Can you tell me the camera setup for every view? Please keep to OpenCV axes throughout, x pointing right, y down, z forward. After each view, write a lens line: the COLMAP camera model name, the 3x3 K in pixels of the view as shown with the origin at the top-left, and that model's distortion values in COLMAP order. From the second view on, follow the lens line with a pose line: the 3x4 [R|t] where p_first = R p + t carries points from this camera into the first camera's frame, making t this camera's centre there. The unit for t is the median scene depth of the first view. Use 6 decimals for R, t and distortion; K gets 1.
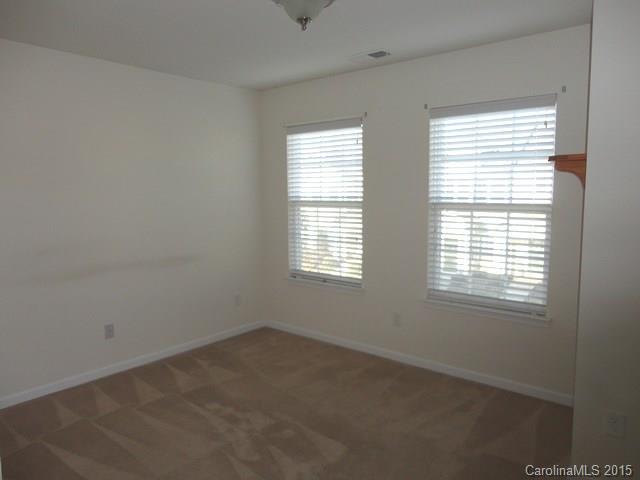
lens RADIAL K [[477.2, 0, 320.0], [0, 477.2, 240.0], [0, 0, 1]] dist [-0.006576, -0.001452]
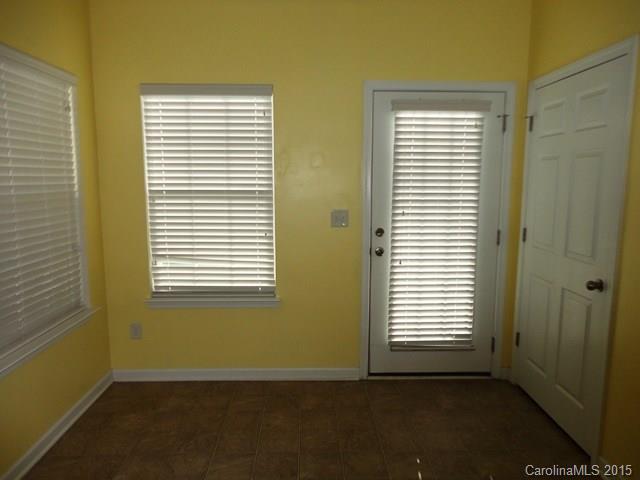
lens RADIAL K [[477.2, 0, 320.0], [0, 477.2, 240.0], [0, 0, 1]] dist [-0.006576, -0.001452]
pose [[0.734887, -0.088402, 0.672404, -0.344049], [0.067983, 0.996077, 0.056656, -0.037227], [-0.674774, 0.004076, 0.738013, 0.328201]]
